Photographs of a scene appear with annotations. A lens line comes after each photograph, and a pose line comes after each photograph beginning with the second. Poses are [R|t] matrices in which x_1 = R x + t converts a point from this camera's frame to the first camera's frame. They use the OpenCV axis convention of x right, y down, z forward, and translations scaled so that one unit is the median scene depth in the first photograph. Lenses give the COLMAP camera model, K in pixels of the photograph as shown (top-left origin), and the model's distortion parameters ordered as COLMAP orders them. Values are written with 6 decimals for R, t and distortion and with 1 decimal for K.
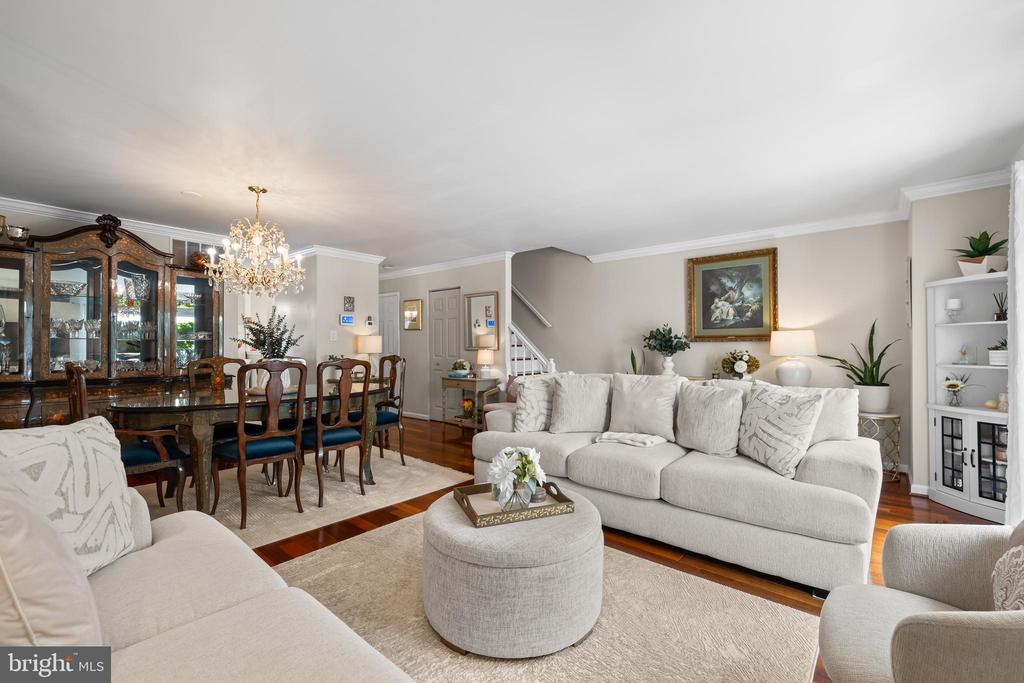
lens RADIAL K [[437.9, 0, 515.1], [0, 437.9, 343.3], [0, 0, 1]] dist [0.000694, 0.000265]
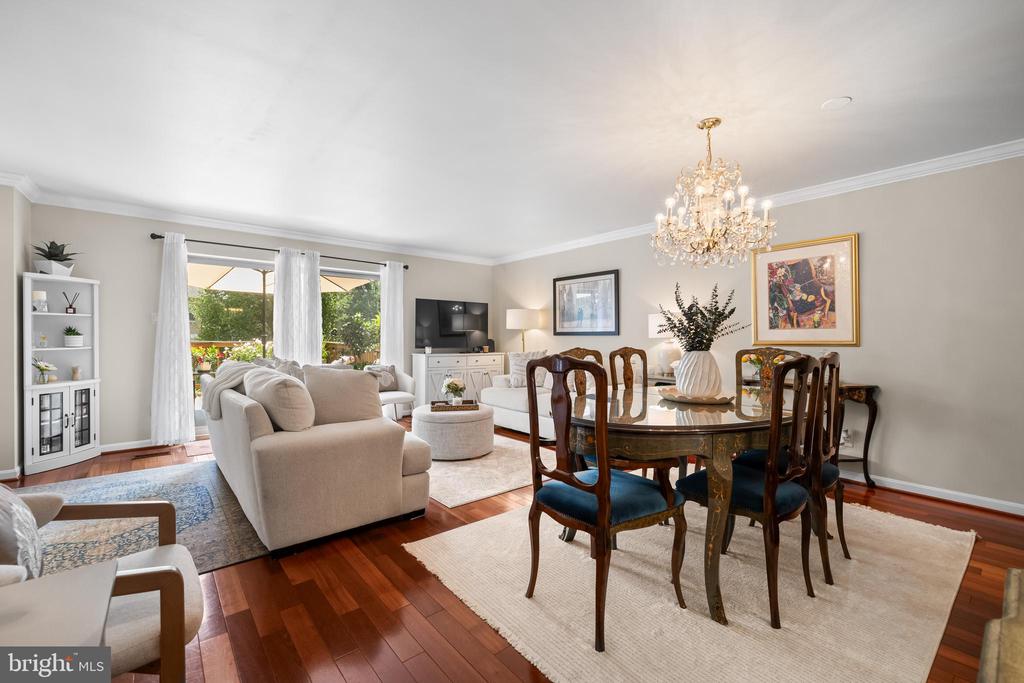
lens RADIAL K [[429.5, 0, 514.4], [0, 429.5, 338.3], [0, 0, 1]] dist [0.001485, 0.000984]
pose [[-0.985646, -0.004335, 0.168767, -0.281488], [-0.004525, 0.999989, -0.000737, 0.012230], [-0.168762, -0.001490, -0.985656, 1.291679]]
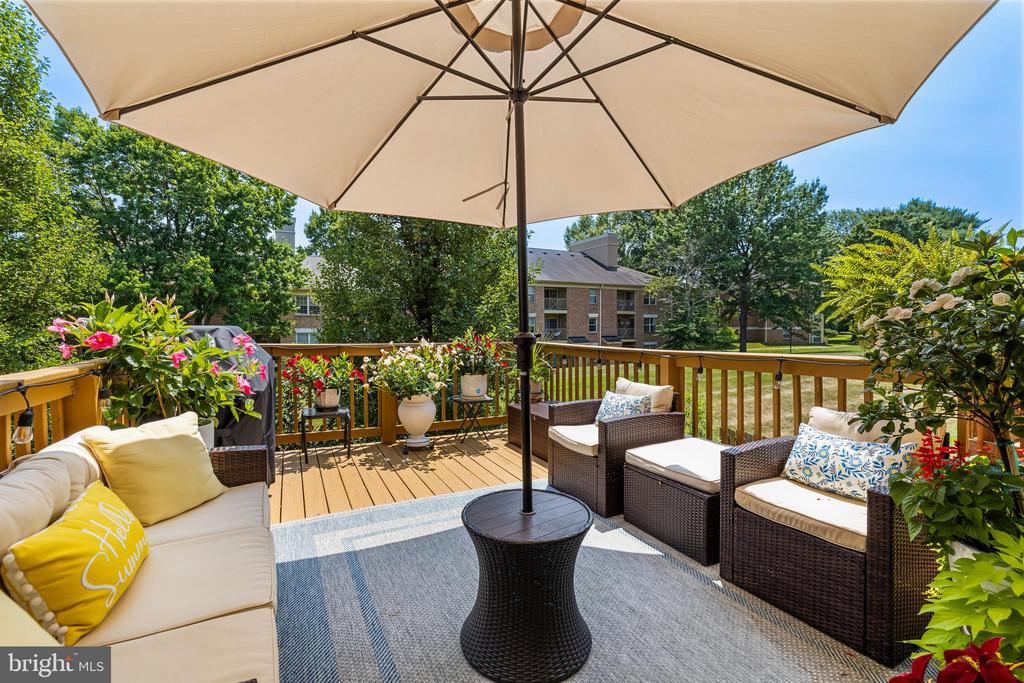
lens RADIAL K [[458.7, 0, 513.7], [0, 458.7, 335.2], [0, 0, 1]] dist [-0.001891, -0.000128]
pose [[-0.917512, 0.000015, 0.397708, 0.585532], [0.004692, 0.999931, 0.010785, 0.001743], [-0.397680, 0.011762, -0.917449, 0.436294]]
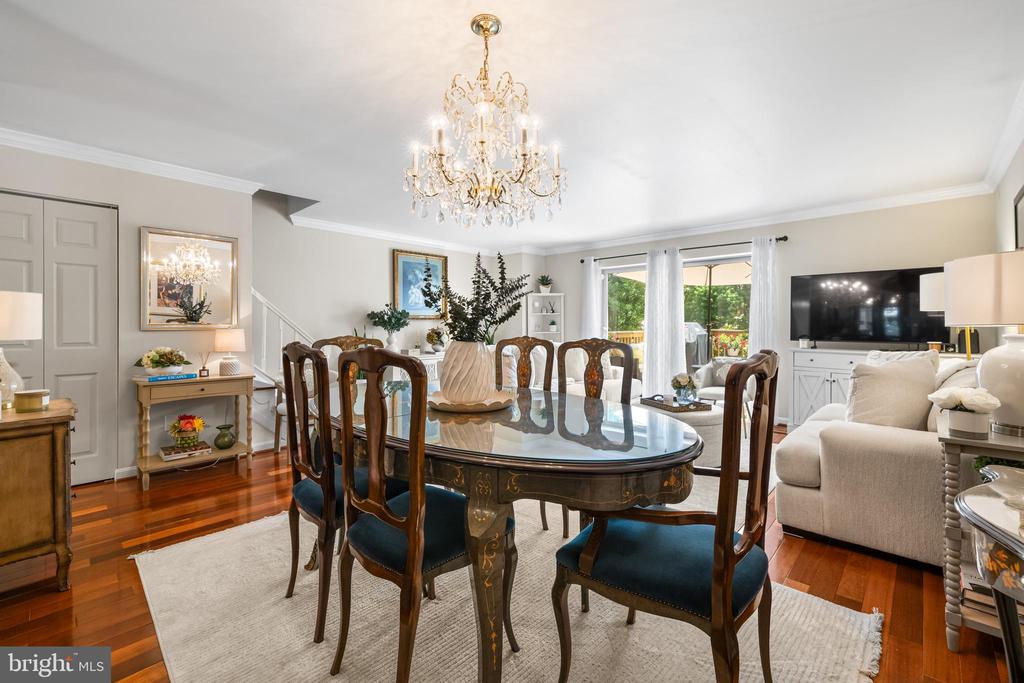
lens RADIAL K [[433.5, 0, 511.4], [0, 433.5, 327.5], [0, 0, 1]] dist [0.002724, 0.000633]
pose [[0.054868, -0.006492, 0.998473, -0.810692], [-0.004040, 0.999969, 0.006723, 0.008395], [-0.998485, -0.004403, 0.054840, 0.685699]]
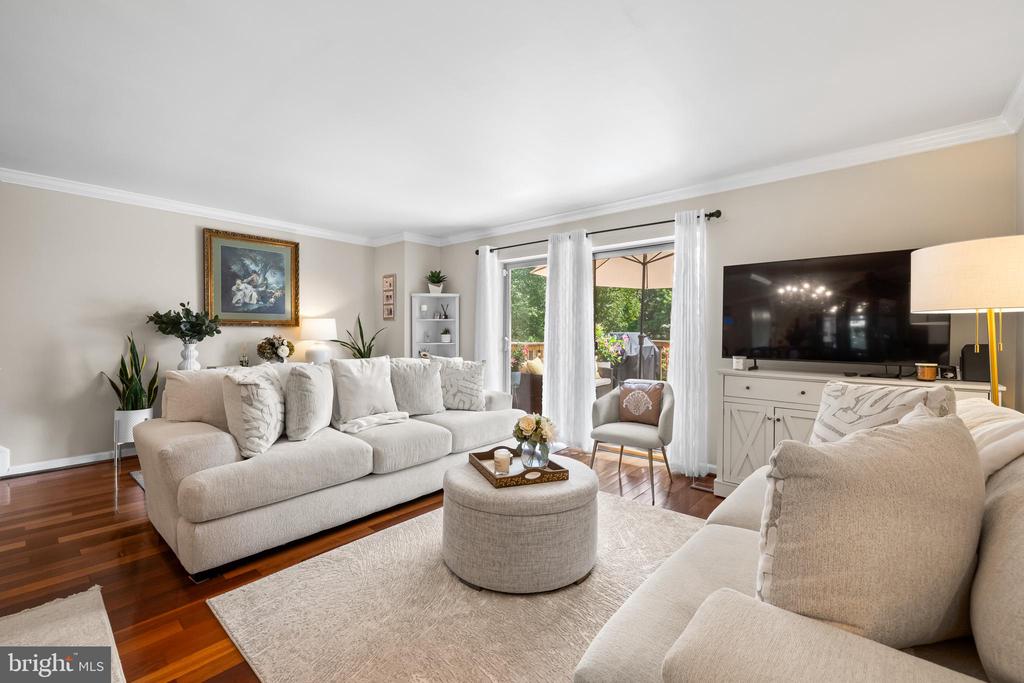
lens RADIAL K [[429.5, 0, 514.4], [0, 429.5, 338.3], [0, 0, 1]] dist [0.001485, 0.000984]
pose [[0.007378, -0.009425, 0.999928, -0.474972], [-0.010165, 0.999903, 0.009500, 0.007664], [-0.999921, -0.010235, 0.007282, 0.430588]]
